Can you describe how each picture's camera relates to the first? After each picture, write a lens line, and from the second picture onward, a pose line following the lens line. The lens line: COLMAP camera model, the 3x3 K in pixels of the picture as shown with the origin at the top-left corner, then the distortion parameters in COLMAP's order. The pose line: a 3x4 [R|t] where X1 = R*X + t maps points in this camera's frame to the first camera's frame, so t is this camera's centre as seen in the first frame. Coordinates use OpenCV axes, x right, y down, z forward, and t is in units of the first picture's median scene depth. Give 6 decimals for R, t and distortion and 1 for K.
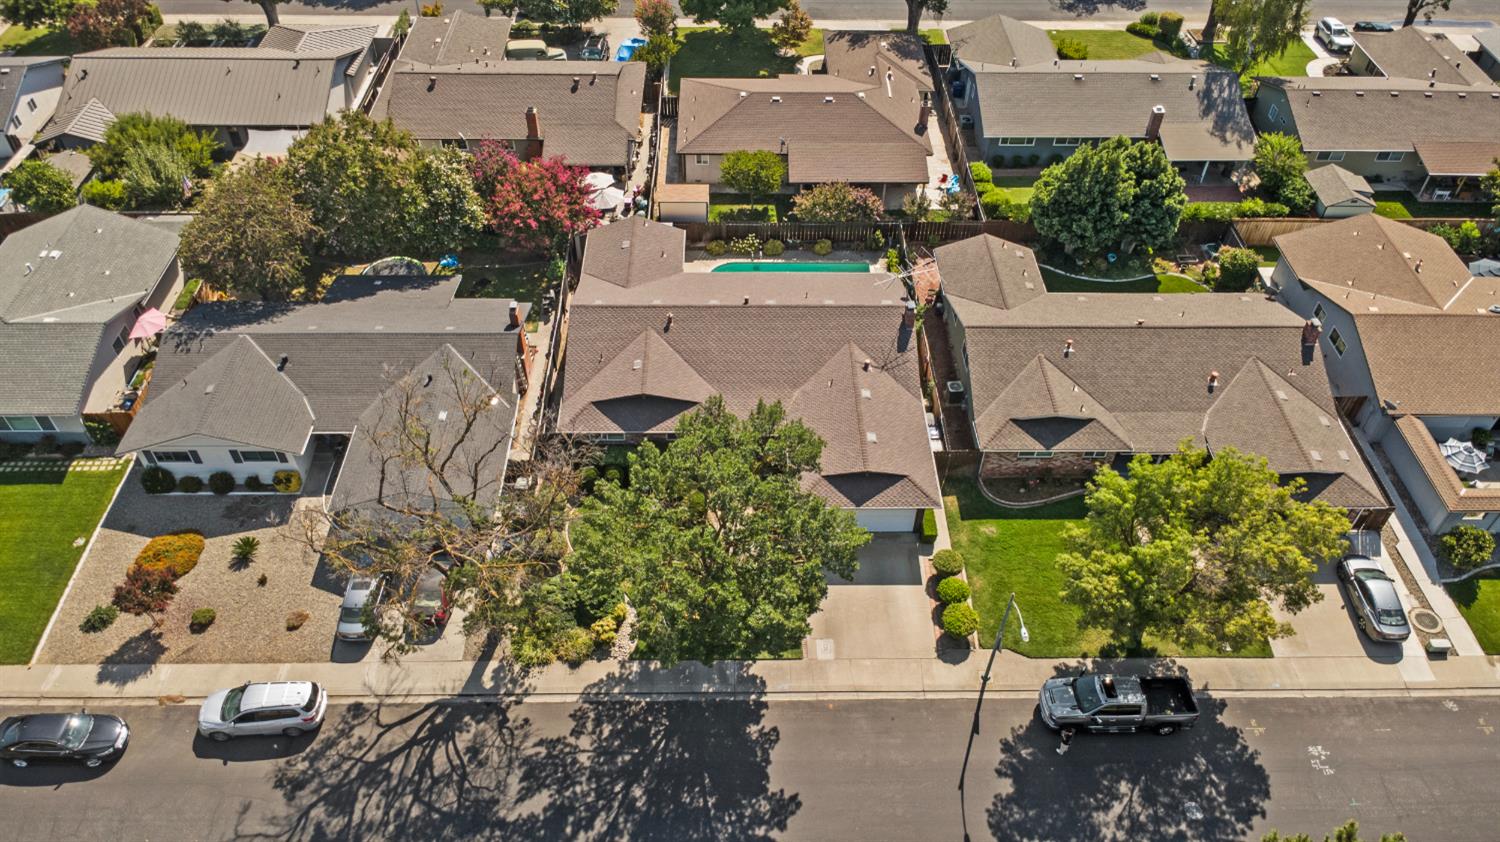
lens RADIAL K [[1055.5, 0, 750.0], [0, 1055.5, 421.0], [0, 0, 1]] dist [0.029415, -0.041639]
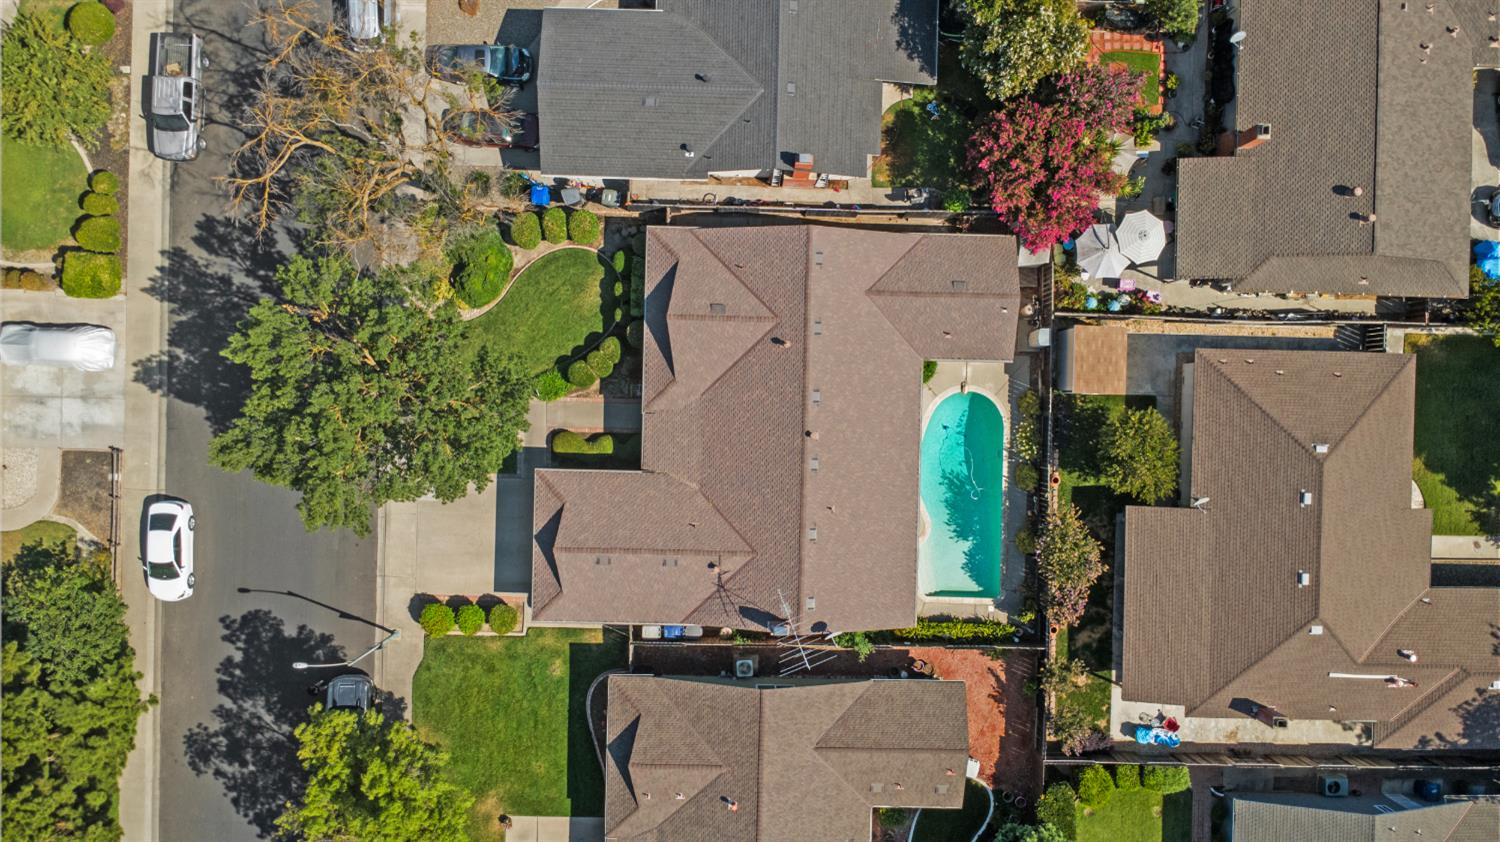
lens RADIAL K [[1065.2, 0, 750.0], [0, 1065.2, 421.0], [0, 0, 1]] dist [0.048728, -0.074524]
pose [[-0.038617, 0.999227, -0.007328, -0.008229], [-0.723652, -0.022908, 0.689785, -0.825955], [0.689084, 0.031941, 0.723977, 0.444196]]
